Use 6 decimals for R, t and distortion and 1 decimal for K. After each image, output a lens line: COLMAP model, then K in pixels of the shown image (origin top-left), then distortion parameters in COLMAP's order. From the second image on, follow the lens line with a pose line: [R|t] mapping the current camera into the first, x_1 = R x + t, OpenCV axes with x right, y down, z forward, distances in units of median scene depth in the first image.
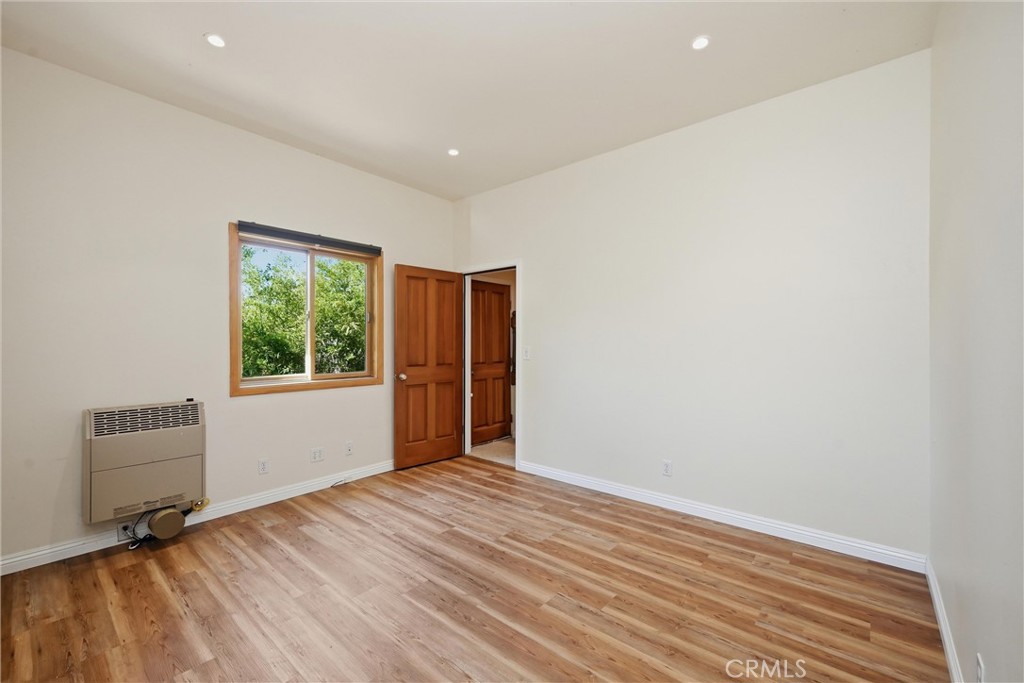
lens RADIAL K [[411.8, 0, 520.1], [0, 411.8, 343.1], [0, 0, 1]] dist [0.001346, 0.000284]
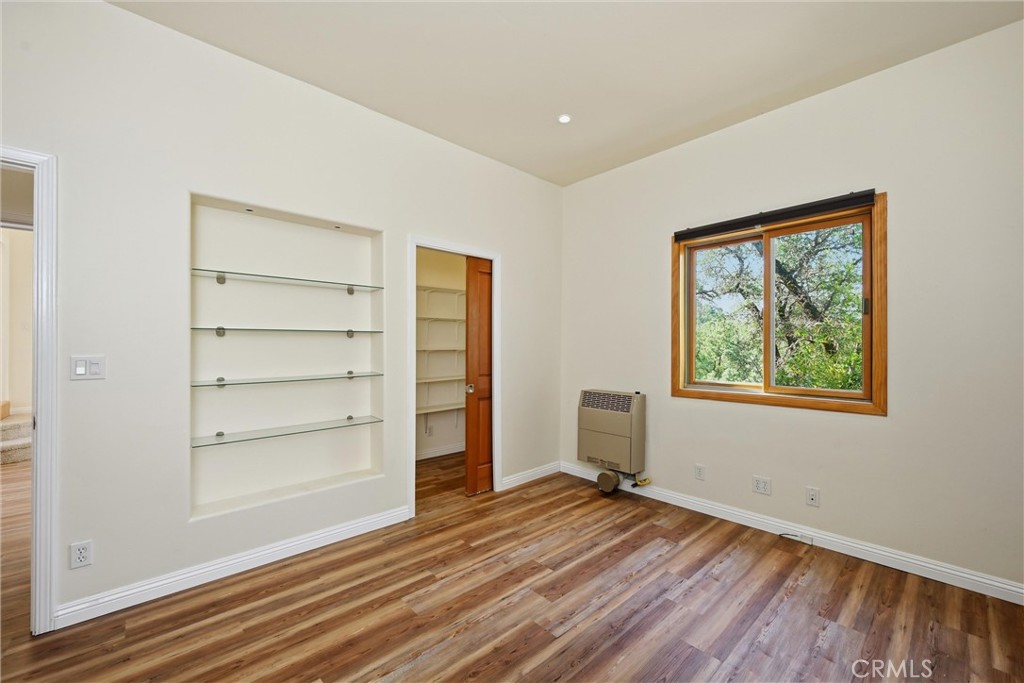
lens RADIAL K [[411.8, 0, 520.1], [0, 411.8, 343.1], [0, 0, 1]] dist [0.001346, 0.000284]
pose [[-0.123230, -0.008359, -0.992343, 0.486371], [0.000832, 0.999963, -0.008527, -0.001178], [0.992378, -0.001877, -0.123219, 0.830279]]
